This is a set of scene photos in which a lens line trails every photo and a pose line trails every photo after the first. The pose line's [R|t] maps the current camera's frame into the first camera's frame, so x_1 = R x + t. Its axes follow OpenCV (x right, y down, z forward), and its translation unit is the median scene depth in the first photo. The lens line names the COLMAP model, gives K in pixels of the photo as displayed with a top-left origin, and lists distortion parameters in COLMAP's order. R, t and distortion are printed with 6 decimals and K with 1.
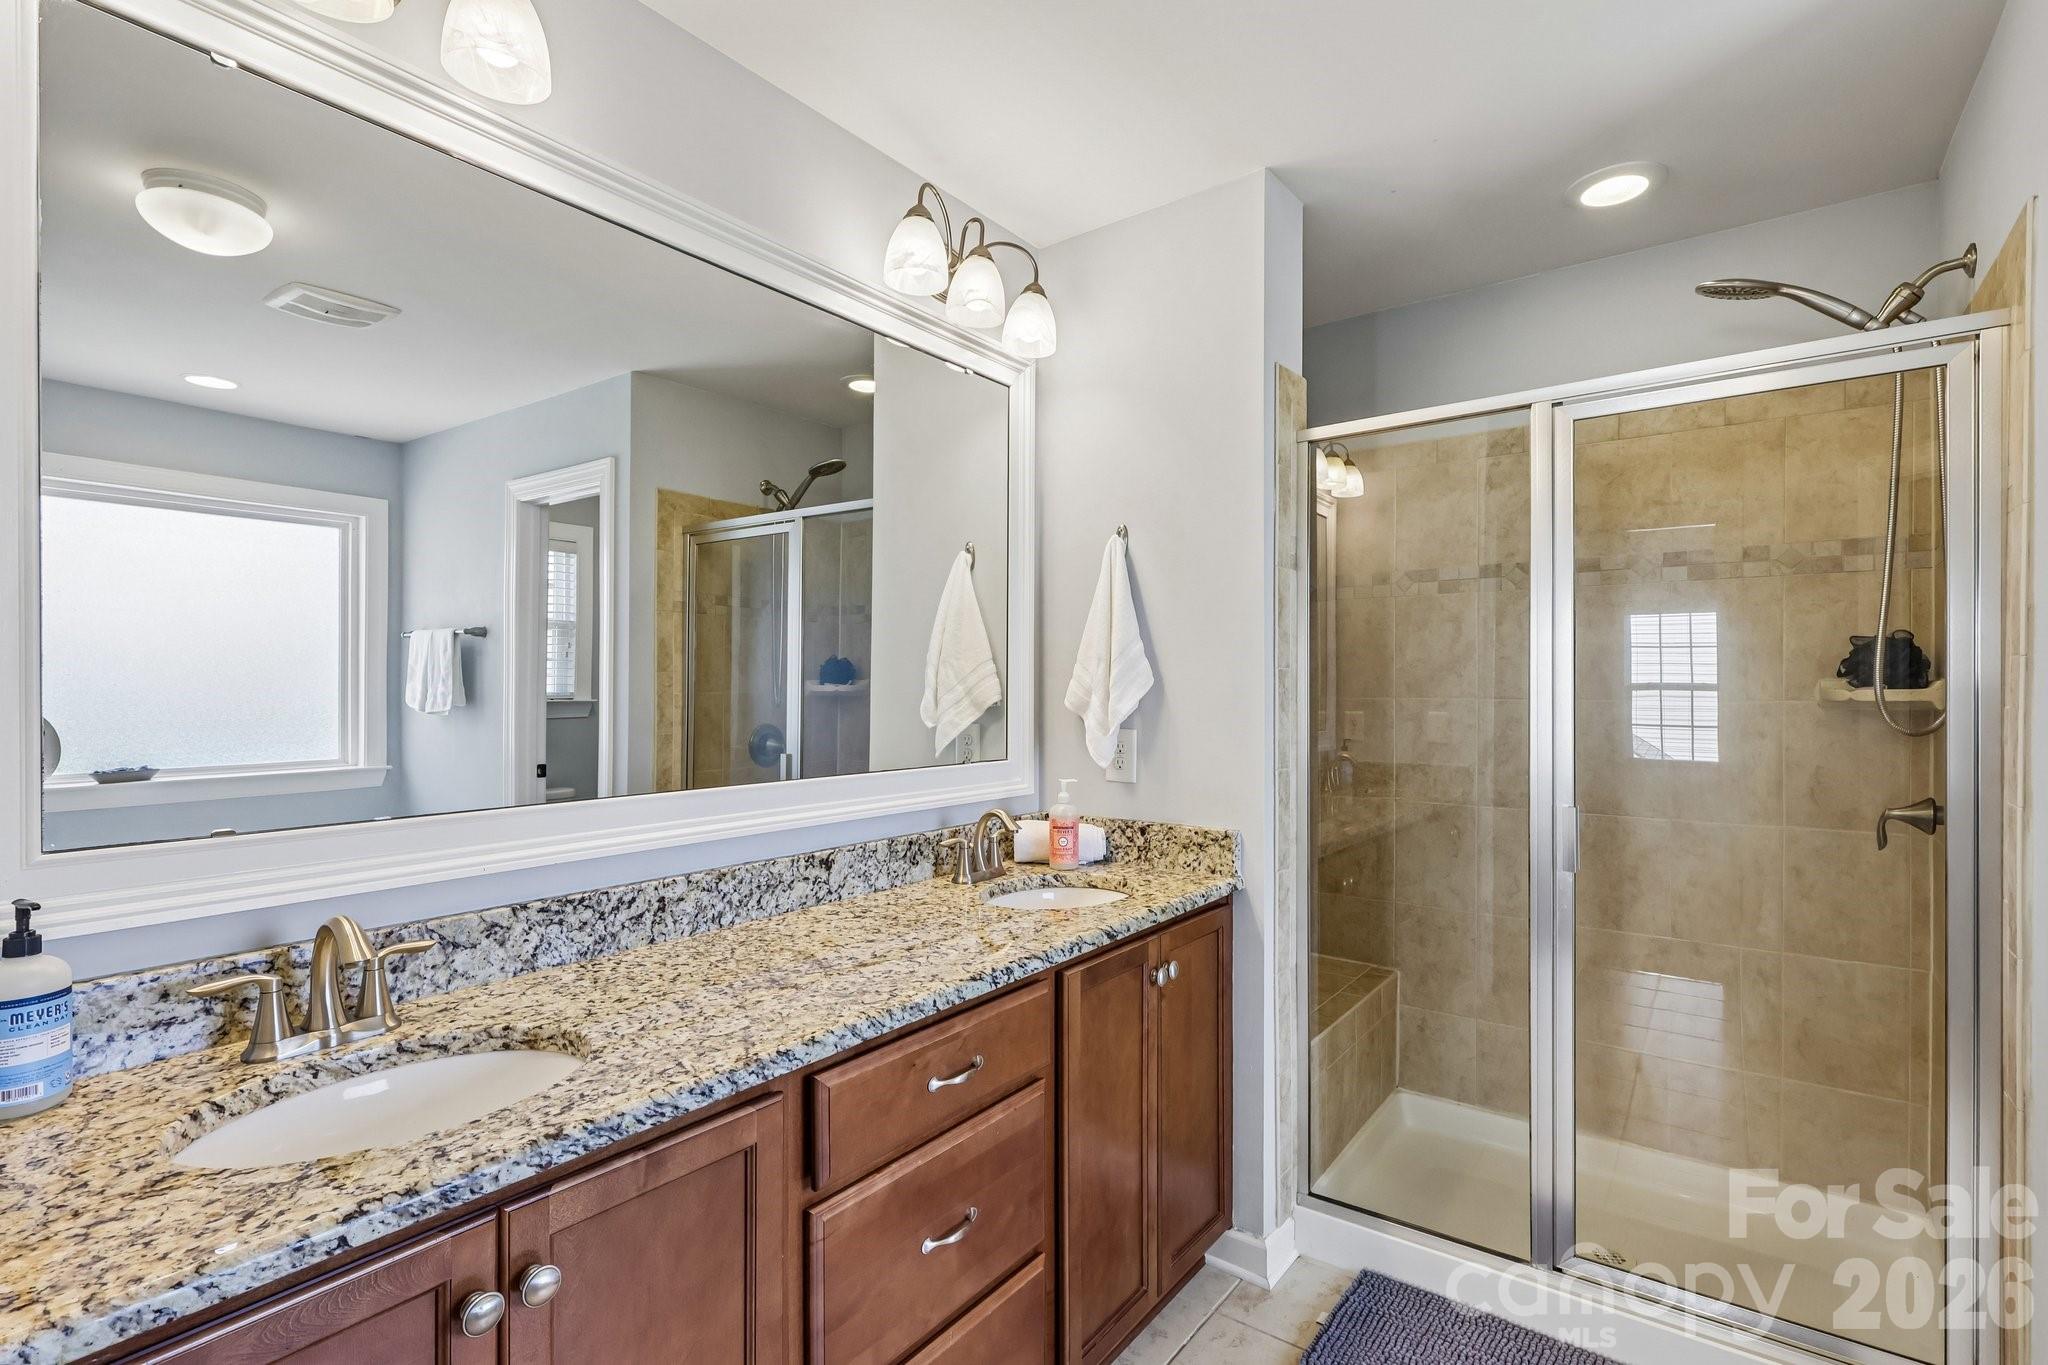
lens RADIAL K [[958.4, 0, 1029.3], [0, 958.4, 690.6], [0, 0, 1]] dist [0.001999, 0.000757]
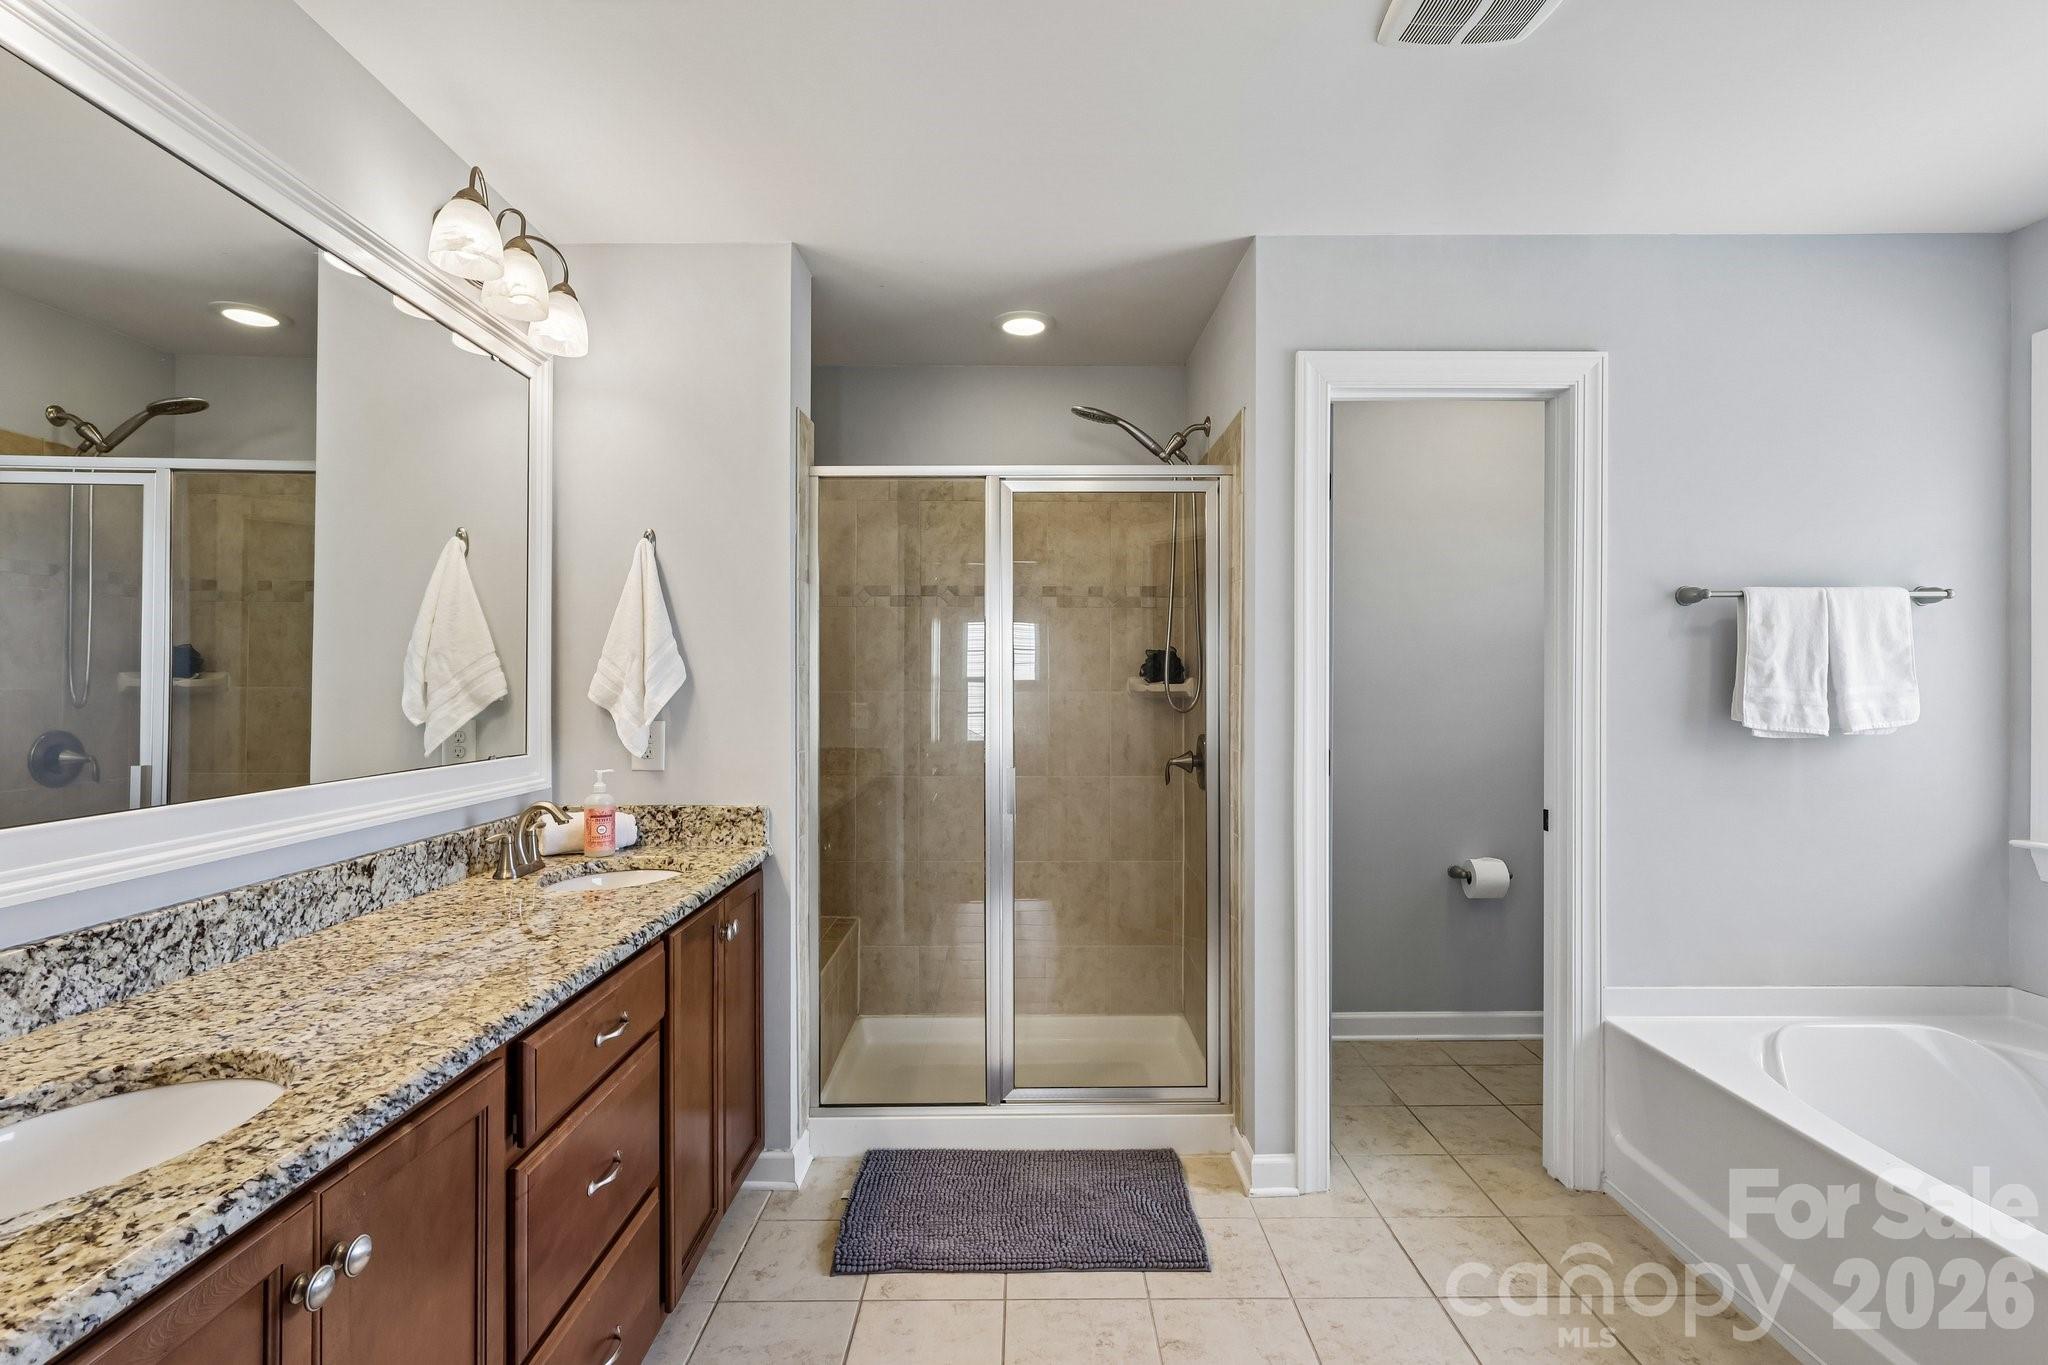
lens RADIAL K [[961.2, 0, 1024.0], [0, 961.2, 682.5], [0, 0, 1]] dist [0.001129, -0.000014]
pose [[0.796007, 0.001684, 0.605285, -0.290138], [0.000698, 0.999993, -0.003700, 0.002384], [-0.605287, 0.003367, 0.796001, -0.136950]]
